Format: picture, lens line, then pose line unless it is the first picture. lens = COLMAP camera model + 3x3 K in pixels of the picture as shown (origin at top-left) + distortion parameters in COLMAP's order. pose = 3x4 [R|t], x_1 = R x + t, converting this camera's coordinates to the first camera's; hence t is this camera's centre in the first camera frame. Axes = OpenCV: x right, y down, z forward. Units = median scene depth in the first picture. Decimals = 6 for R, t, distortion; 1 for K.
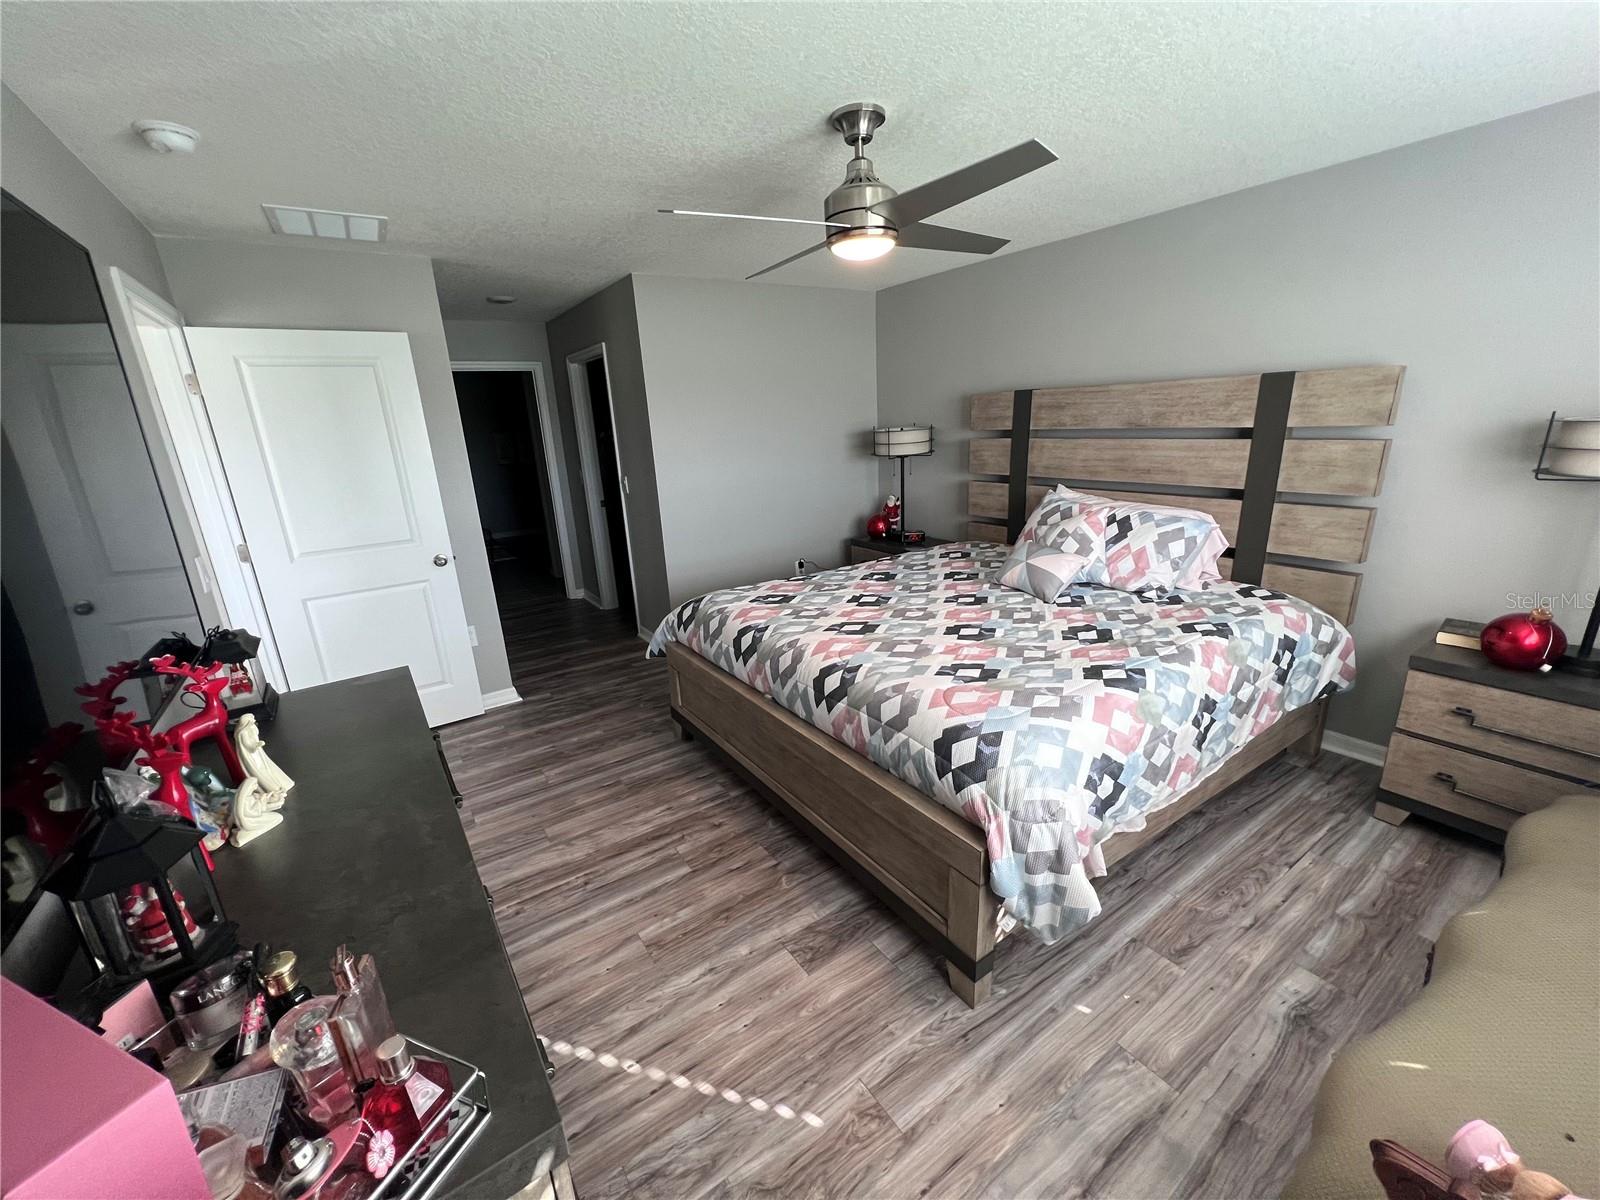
lens RADIAL K [[635.4, 0, 800.5], [0, 635.4, 600.9], [0, 0, 1]] dist [0.004494, 0.000451]
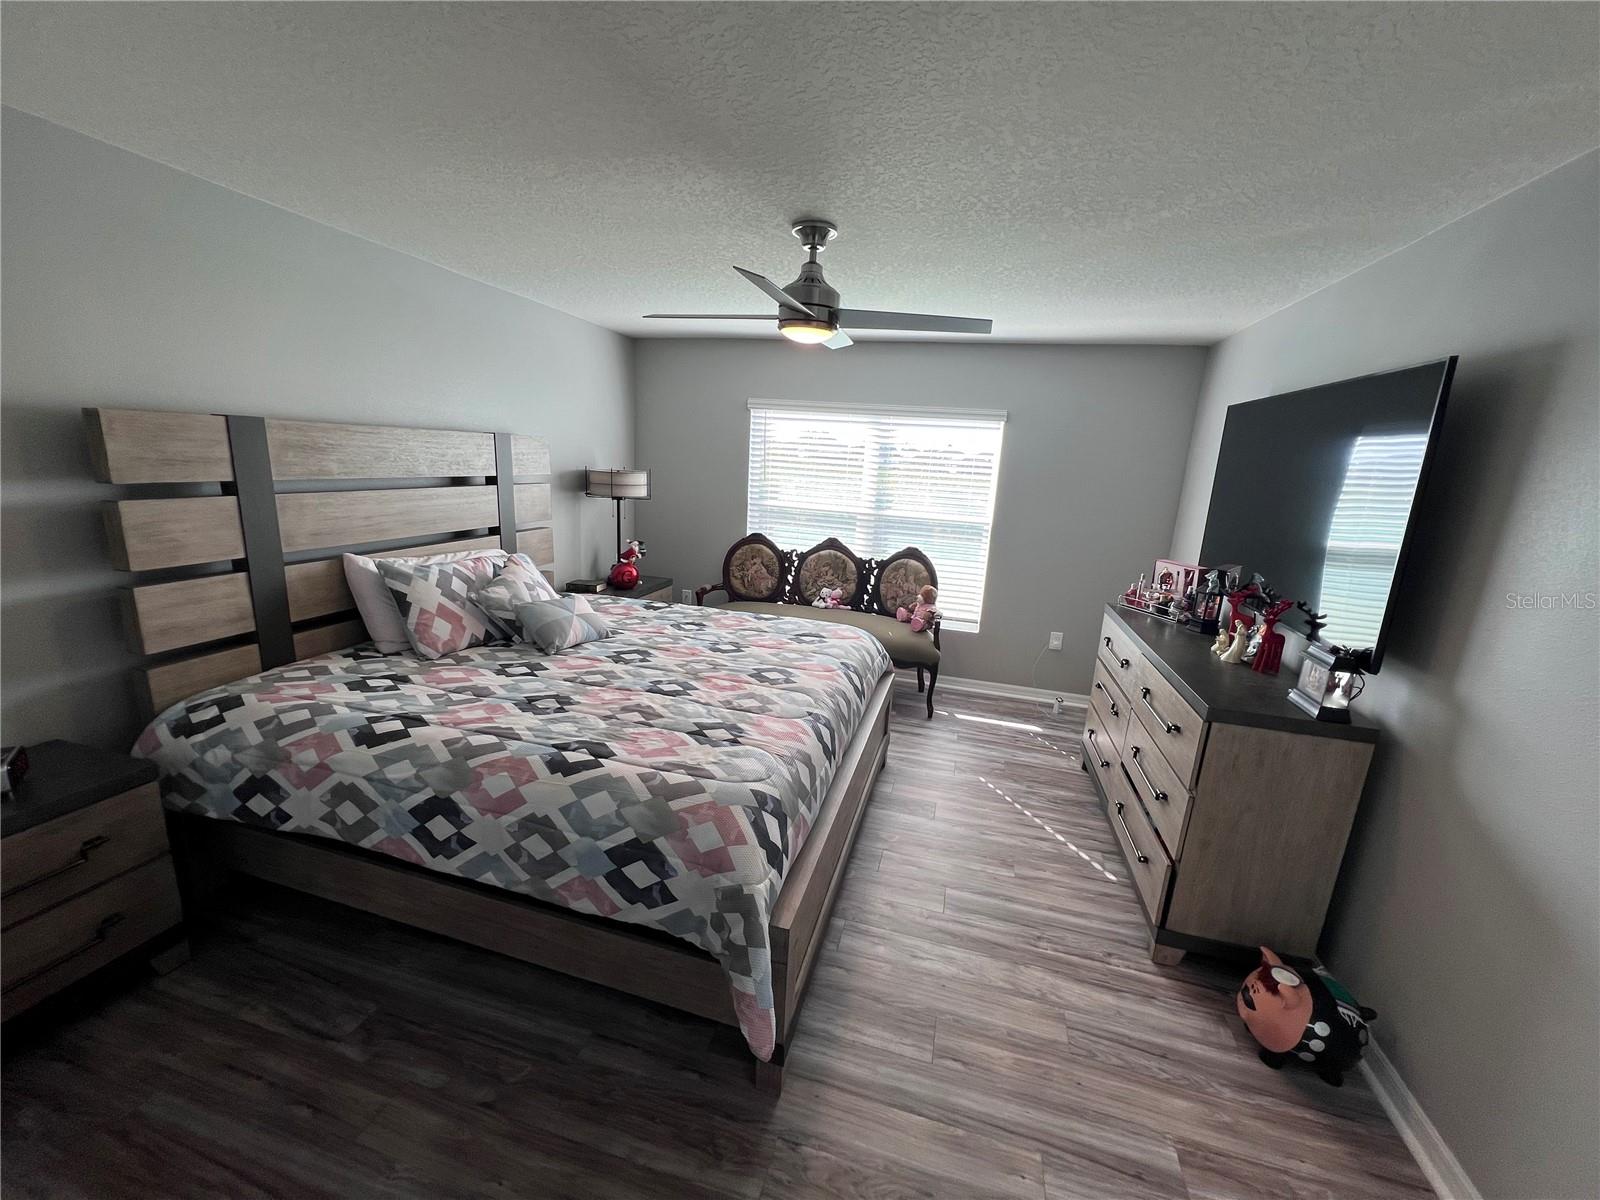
lens RADIAL K [[639.3, 0, 794.4], [0, 639.3, 606.9], [0, 0, 1]] dist [-0.004576, 0.000072]
pose [[-0.649854, -0.161950, 0.742605, -0.481031], [0.190631, 0.911076, 0.365513, -0.299023], [-0.735765, 0.379094, -0.561194, 1.063492]]
